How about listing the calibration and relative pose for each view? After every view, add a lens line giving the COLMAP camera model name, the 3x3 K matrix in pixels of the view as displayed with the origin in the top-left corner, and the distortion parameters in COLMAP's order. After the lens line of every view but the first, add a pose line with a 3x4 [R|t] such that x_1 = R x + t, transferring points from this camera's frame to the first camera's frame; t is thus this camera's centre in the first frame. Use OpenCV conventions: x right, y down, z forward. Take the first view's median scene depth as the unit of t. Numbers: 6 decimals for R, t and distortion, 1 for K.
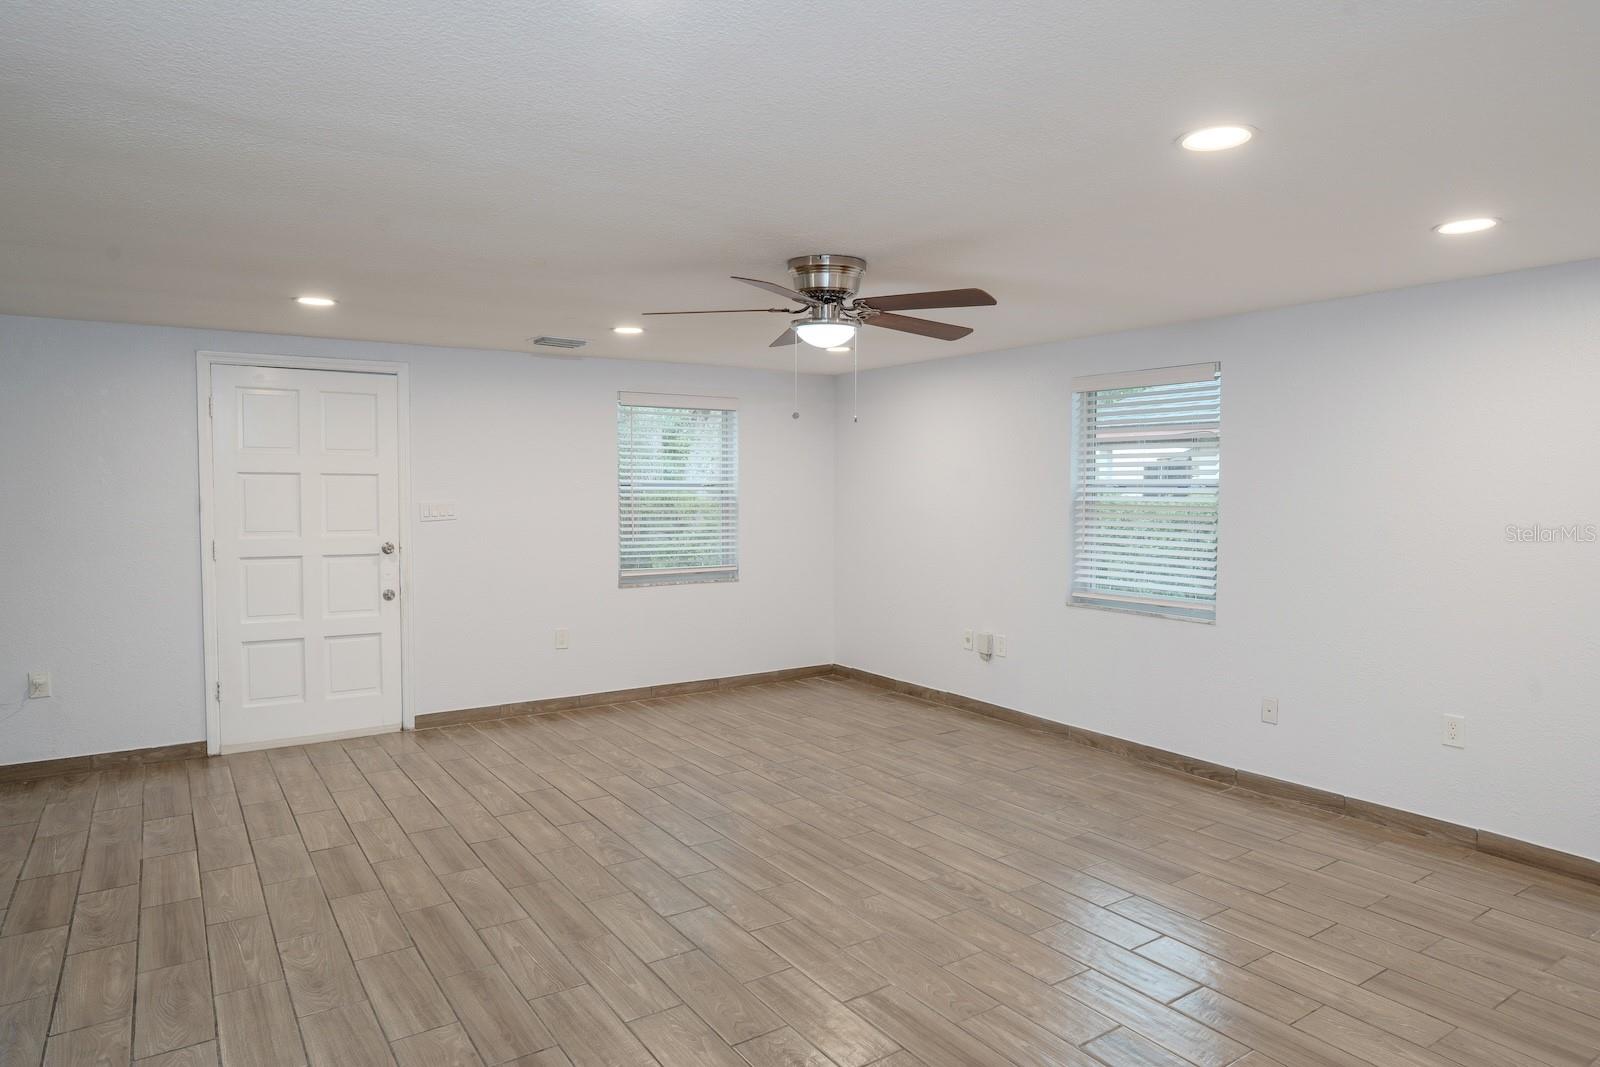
lens RADIAL K [[970.6, 0, 801.2], [0, 970.6, 517.6], [0, 0, 1]] dist [-0.041566, 0.021638]
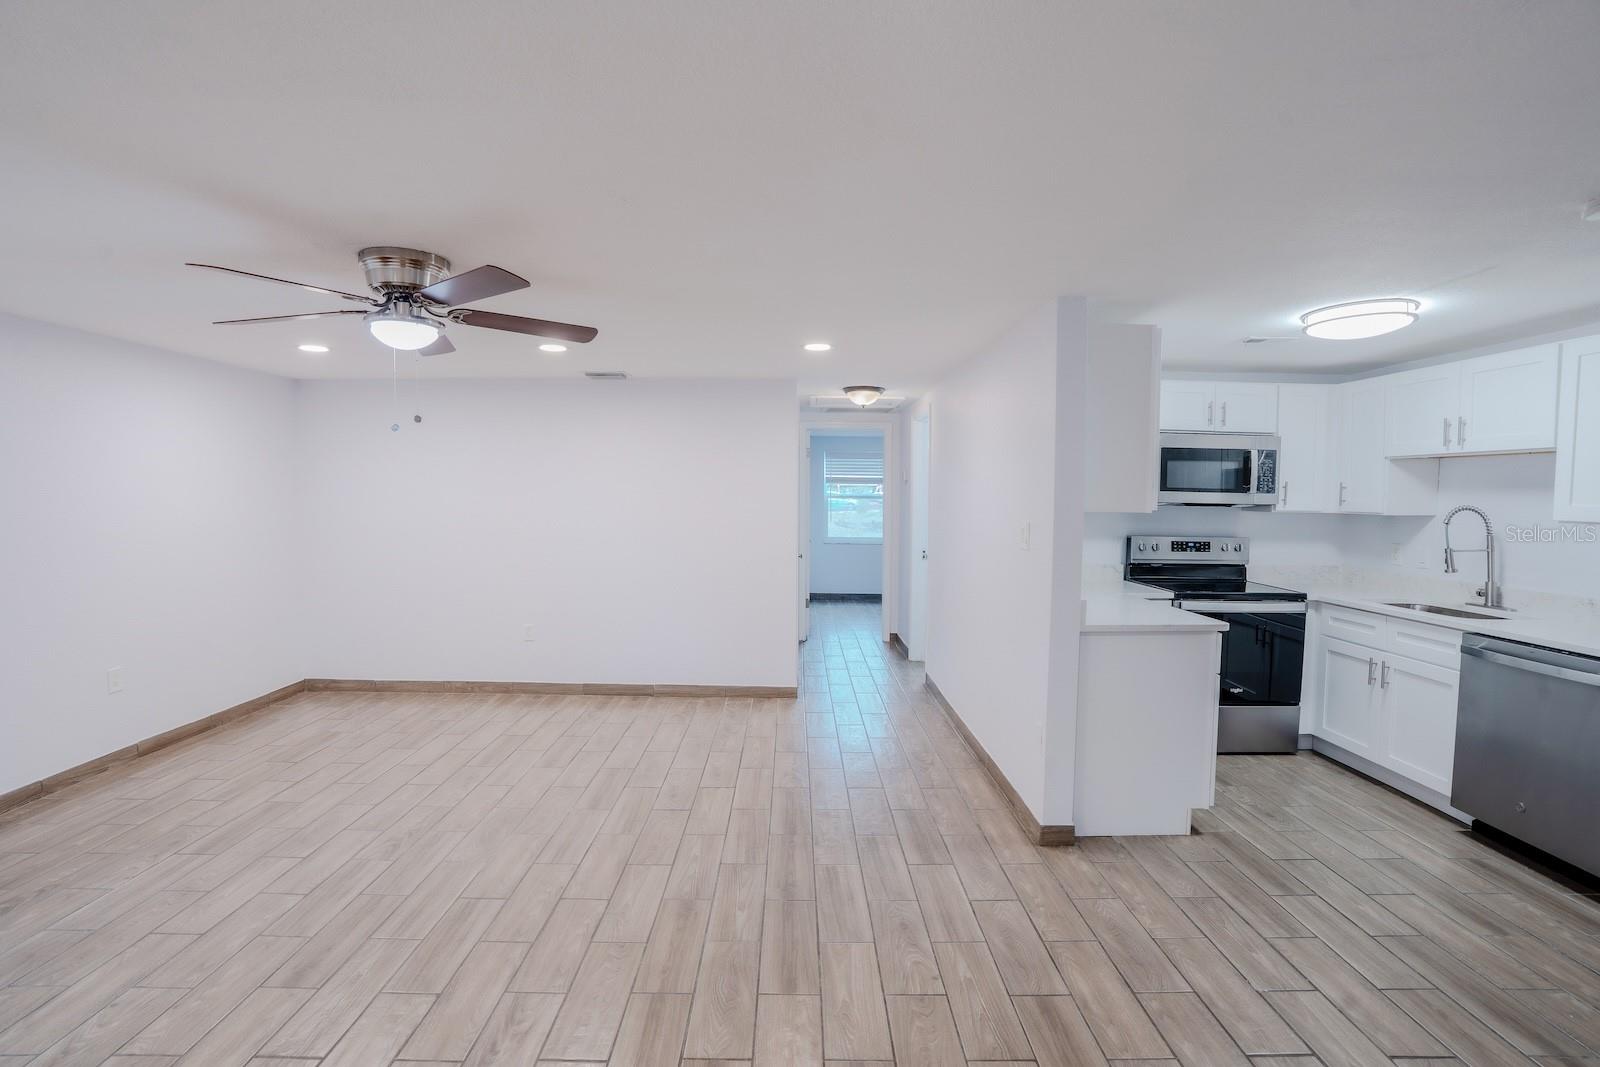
lens RADIAL K [[740.4, 0, 798.5], [0, 740.4, 529.8], [0, 0, 1]] dist [-0.068766, 0.023667]
pose [[-0.830886, -0.033645, 0.555425, -0.623839], [0.011433, 0.996927, 0.077492, -0.045672], [-0.556326, 0.070737, -0.827948, 1.262853]]
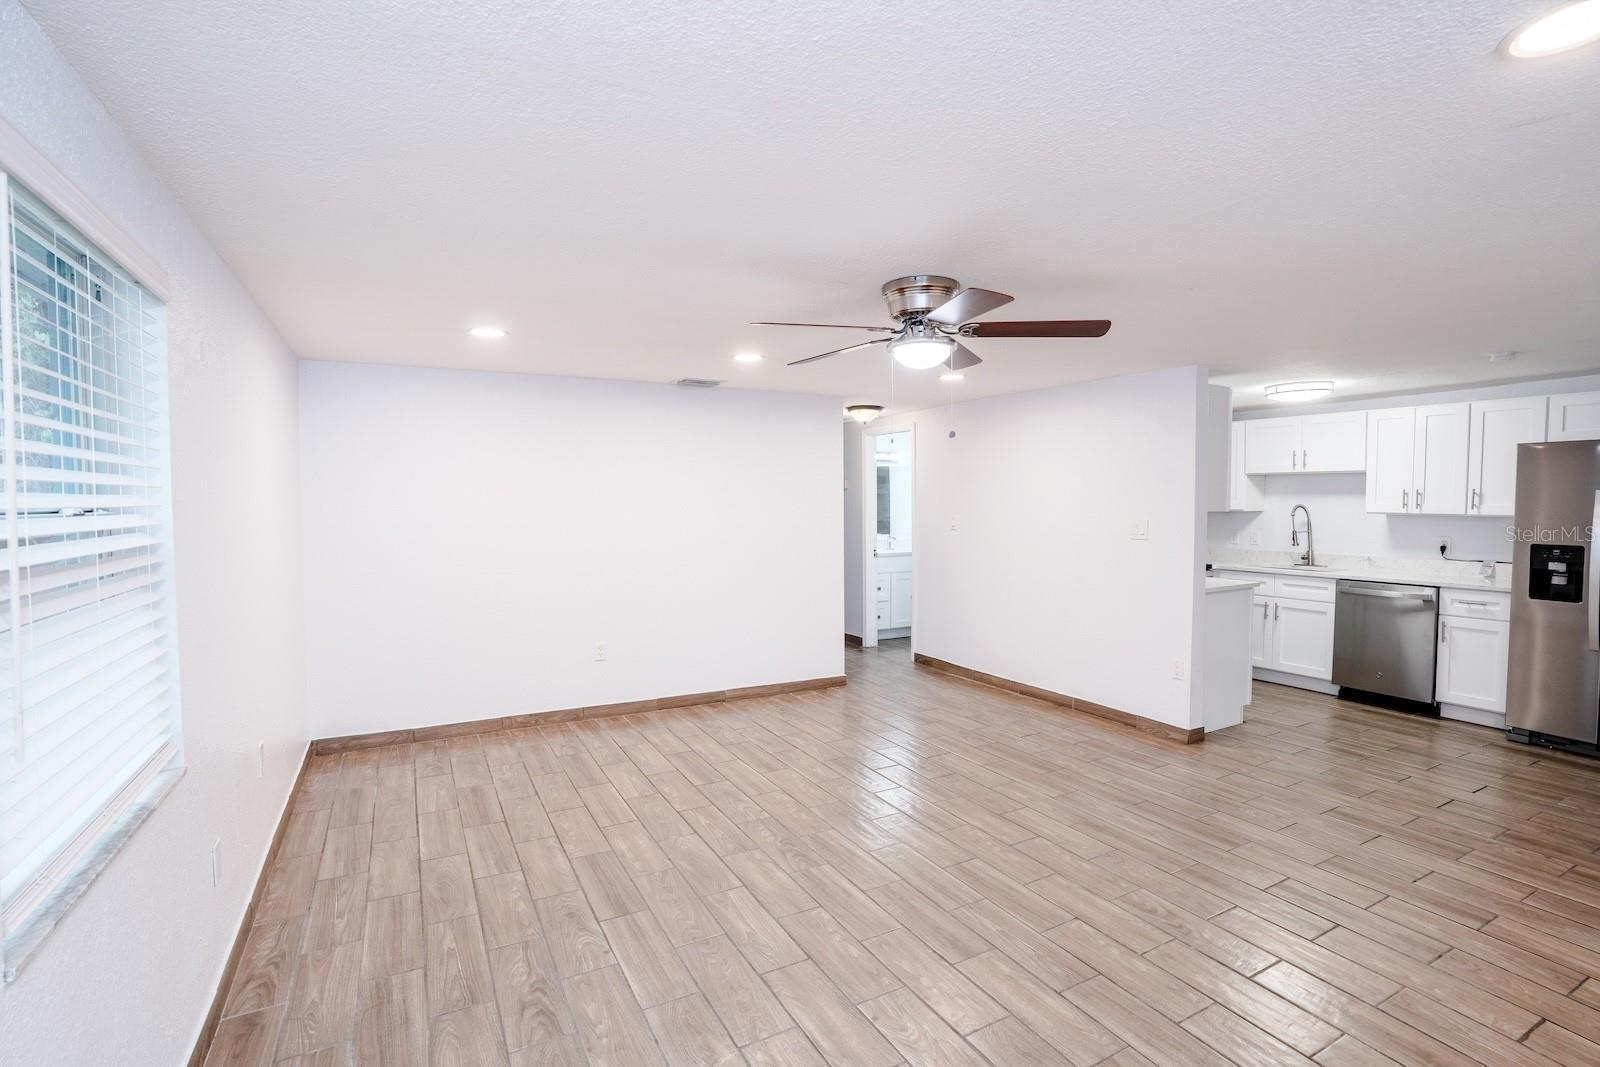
lens RADIAL K [[740.4, 0, 799.0], [0, 740.4, 528.6], [0, 0, 1]] dist [-0.068766, 0.023667]
pose [[-0.994821, -0.003401, 0.101582, 0.067891], [0.003941, 0.997398, 0.071989, -0.058423], [-0.101562, 0.072016, -0.992219, 1.638481]]
